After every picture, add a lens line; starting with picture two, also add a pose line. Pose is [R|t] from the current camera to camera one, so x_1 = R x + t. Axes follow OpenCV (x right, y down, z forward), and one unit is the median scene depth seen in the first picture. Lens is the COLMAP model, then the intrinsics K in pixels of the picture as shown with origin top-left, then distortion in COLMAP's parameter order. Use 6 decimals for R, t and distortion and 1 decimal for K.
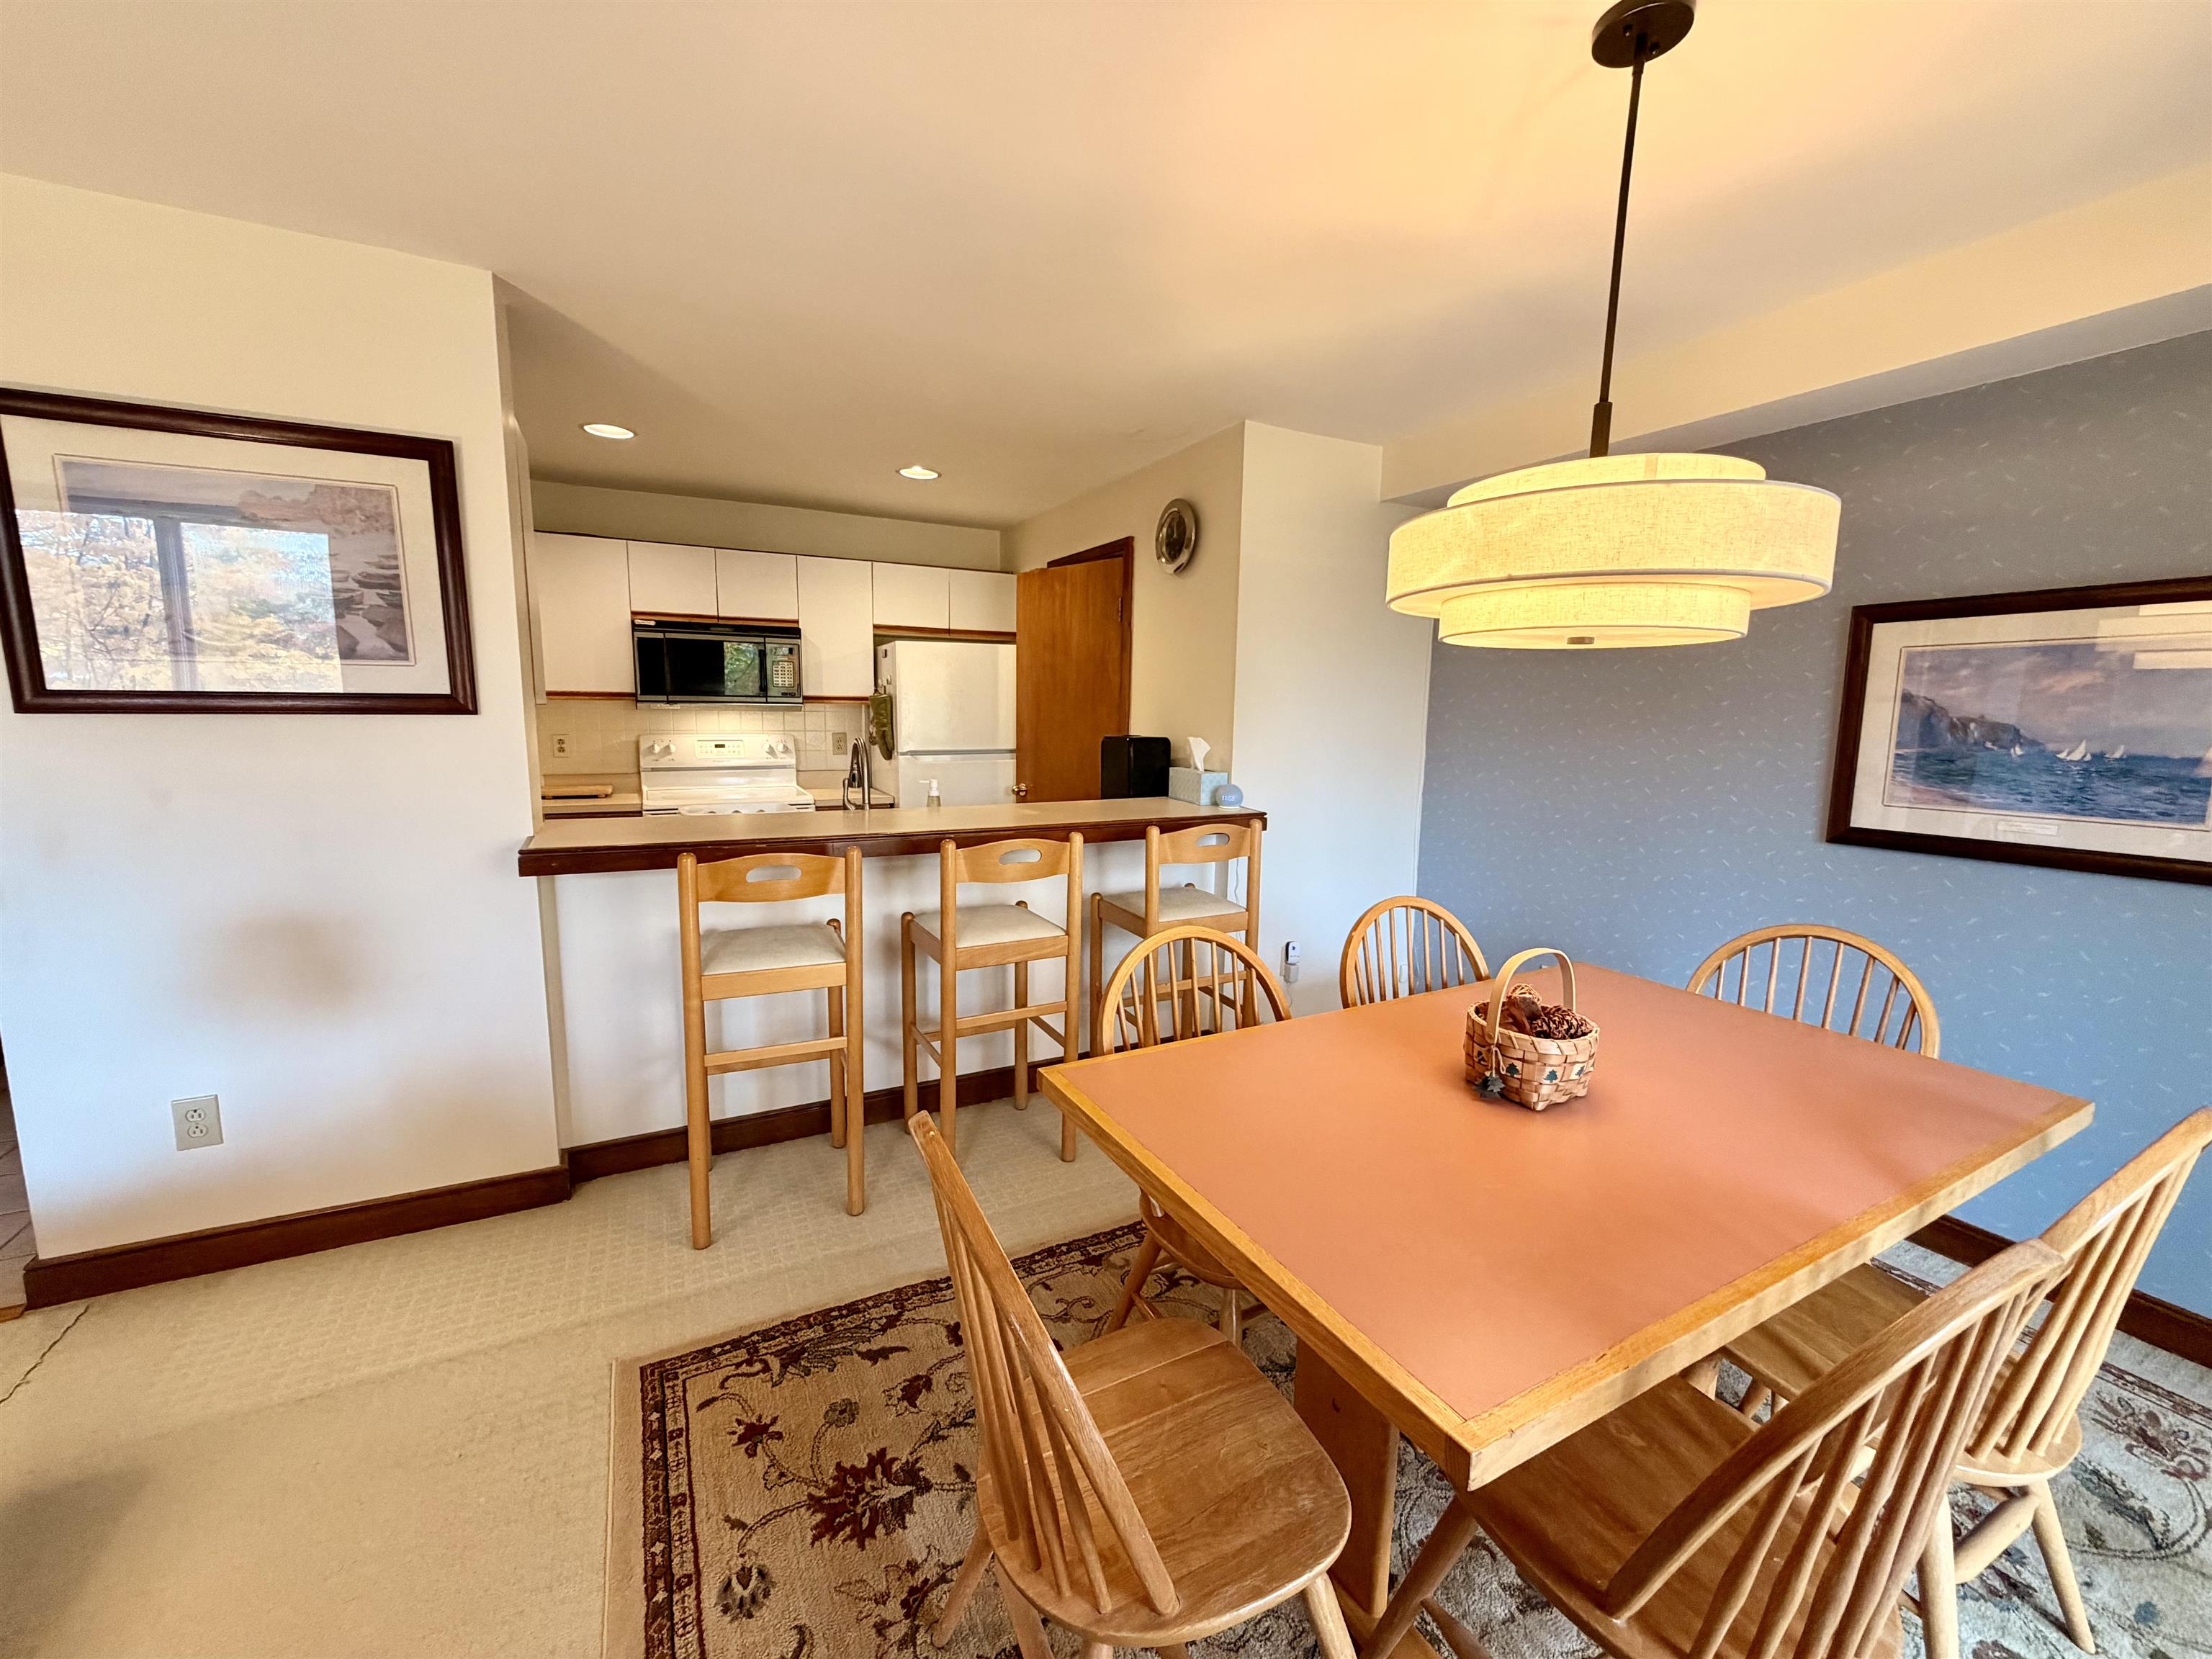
lens RADIAL K [[882.0, 0, 1101.7], [0, 882.0, 829.5], [0, 0, 1]] dist [-0.002229, 0.000366]
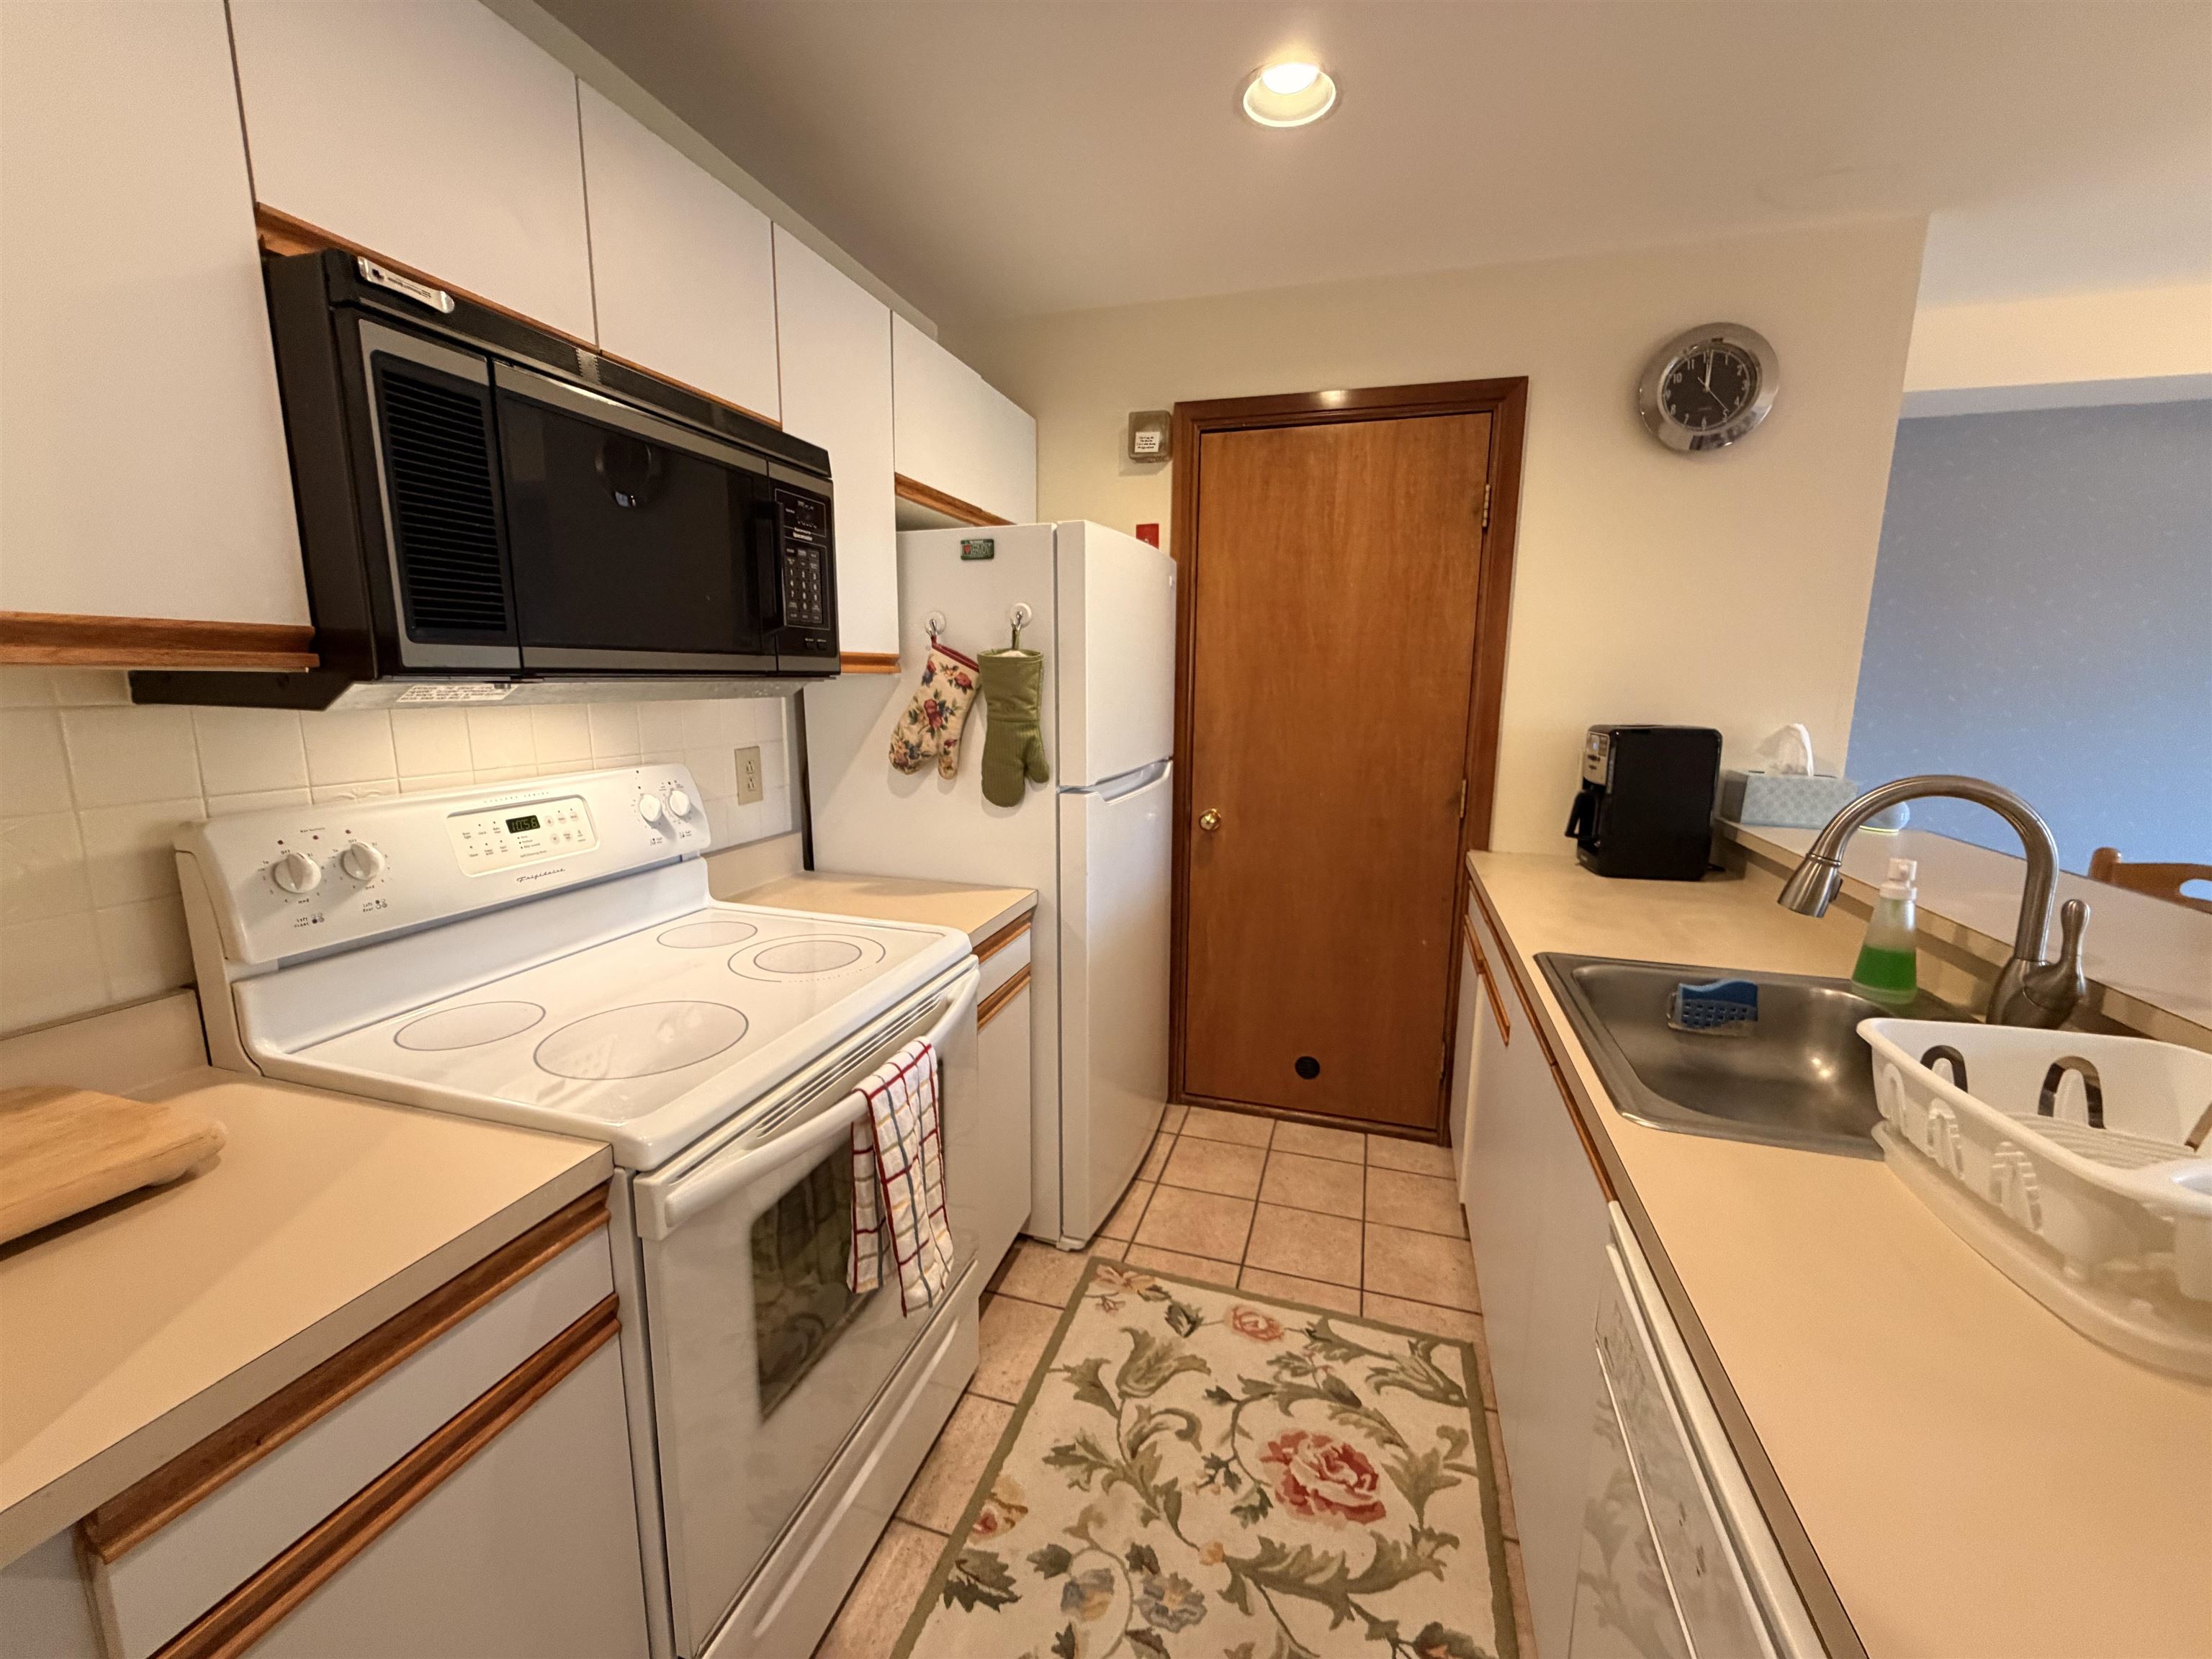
lens RADIAL K [[882.0, 0, 1096.4], [0, 882.0, 833.6], [0, 0, 1]] dist [-0.002229, 0.000366]
pose [[0.702857, -0.133719, 0.698650, -0.674293], [0.103315, 0.990948, 0.085726, -0.129632], [-0.703789, 0.011928, 0.710309, 0.882997]]
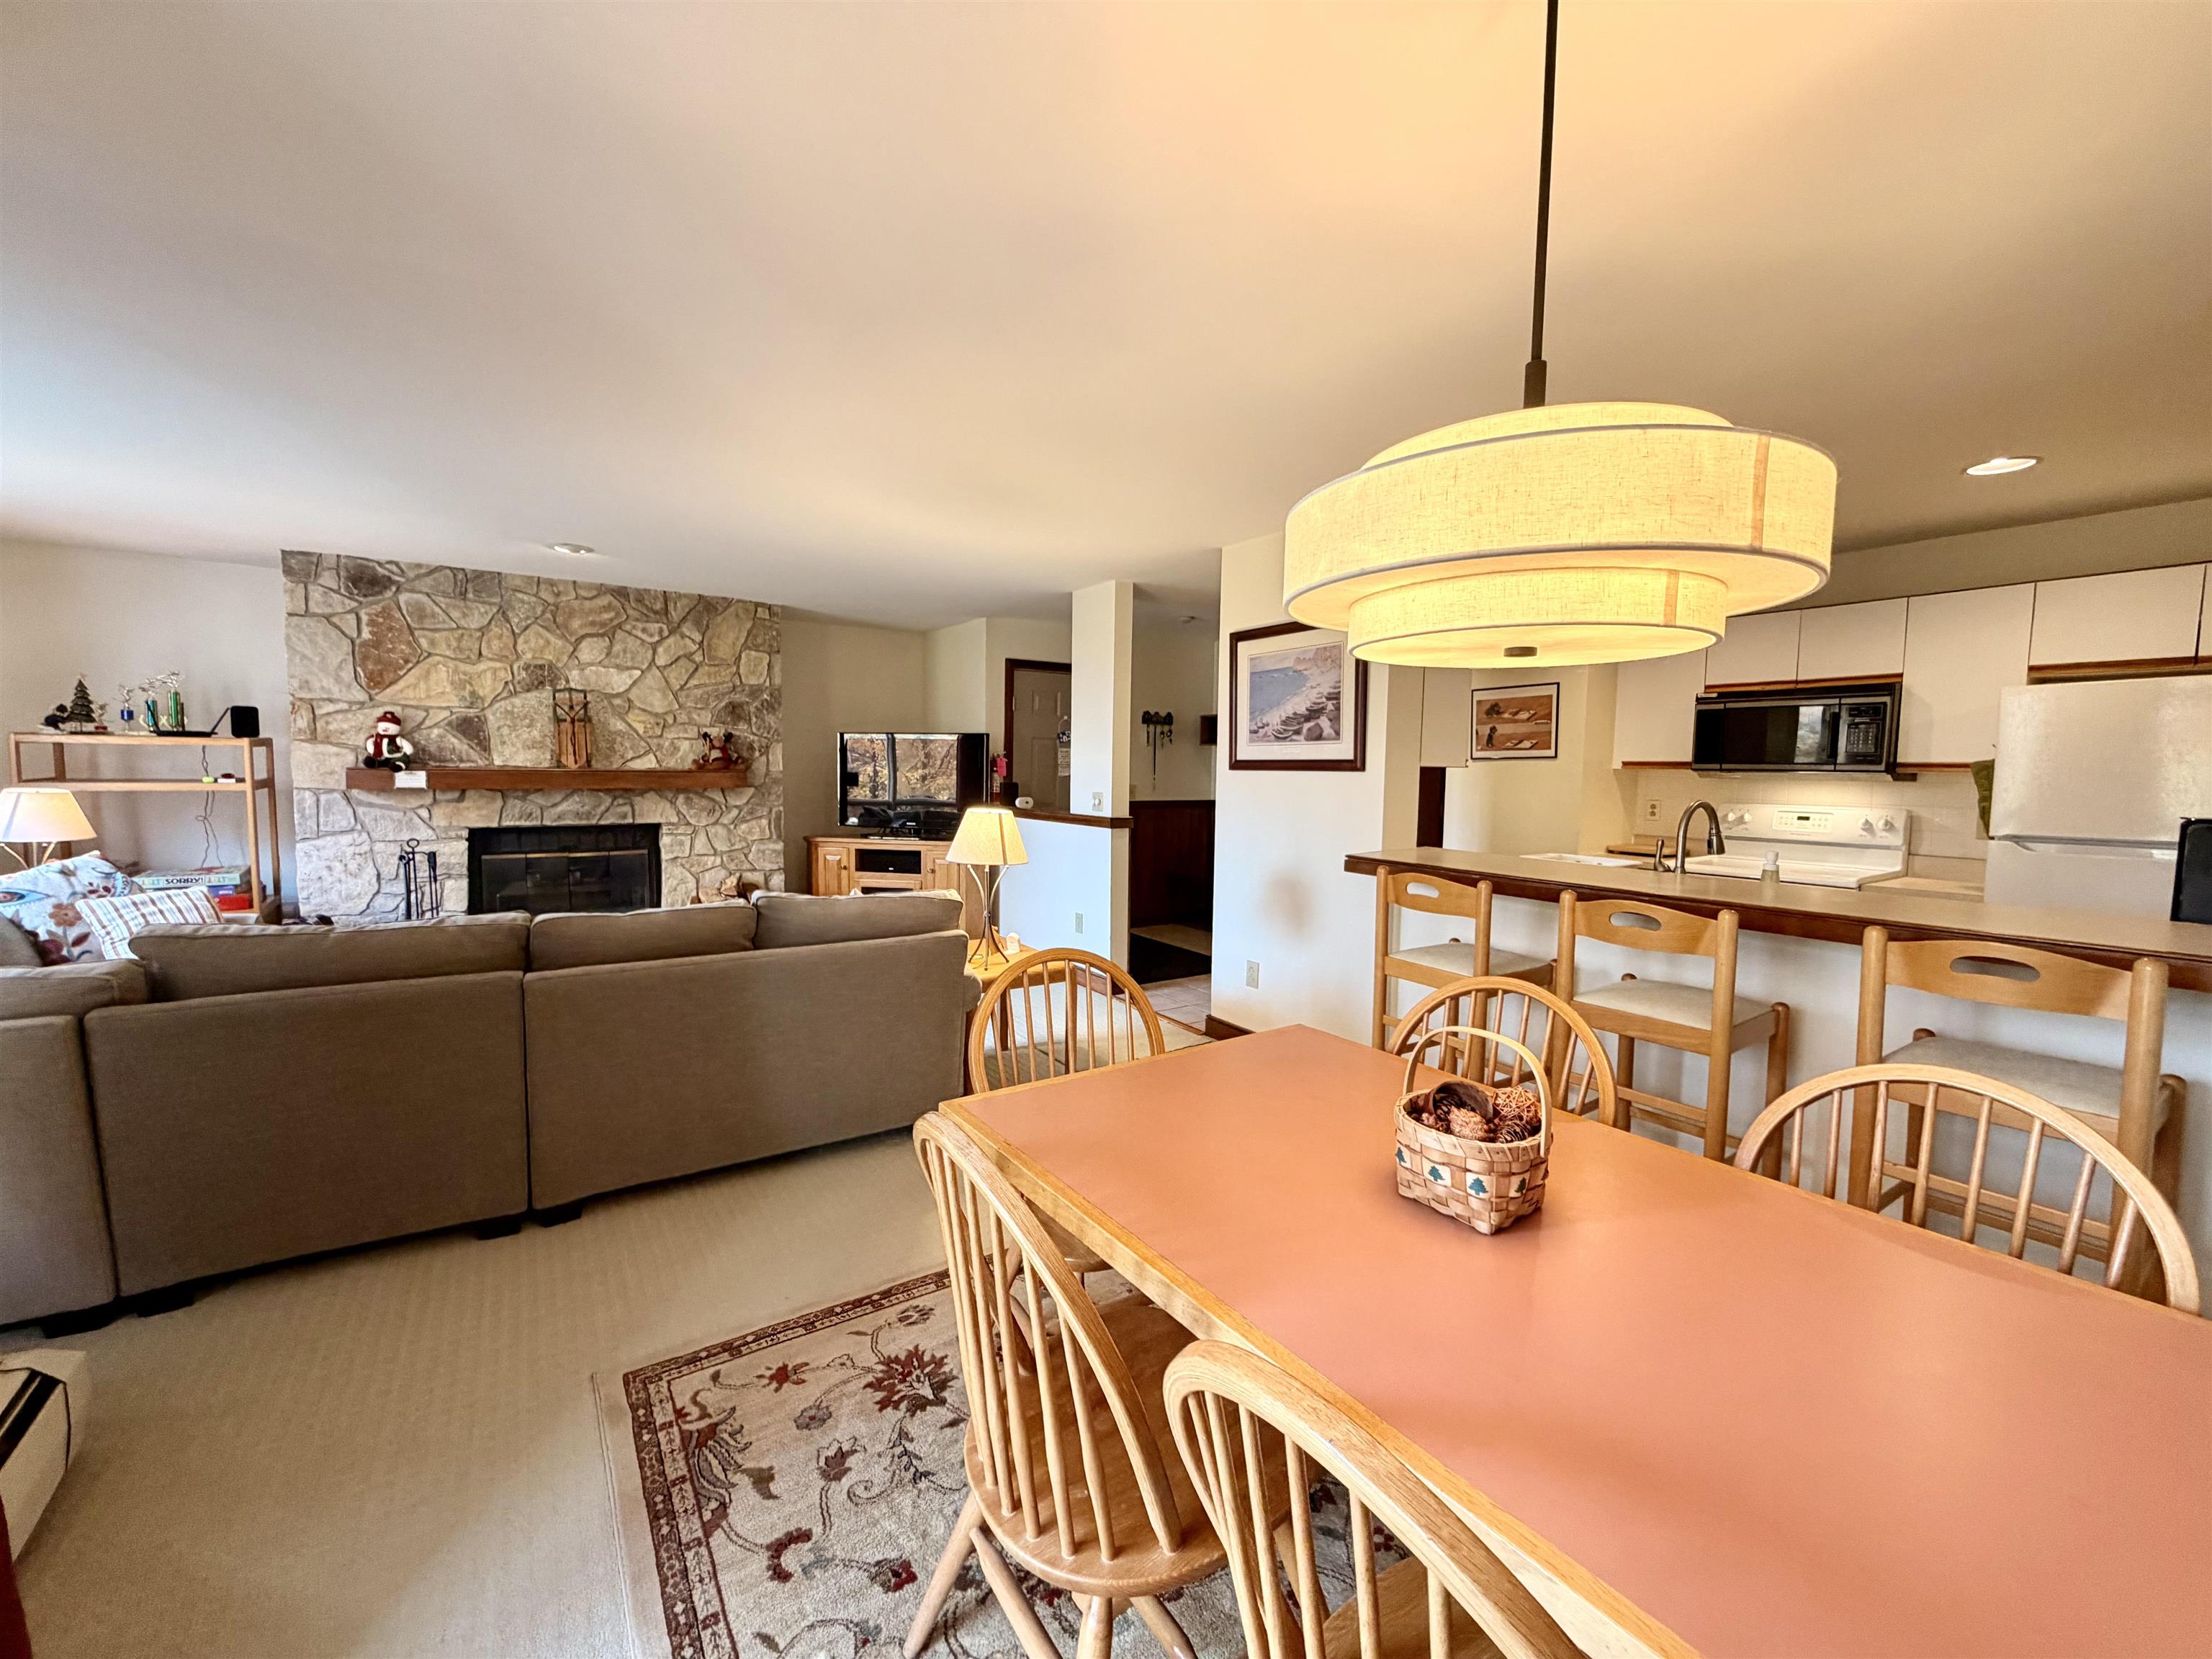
lens RADIAL K [[882.0, 0, 1104.2], [0, 882.0, 831.2], [0, 0, 1]] dist [-0.002229, 0.000366]
pose [[0.114842, 0.060297, -0.991552, 0.534206], [-0.151452, 0.987550, 0.042512, -0.012776], [0.981771, 0.145291, 0.122544, 0.225100]]
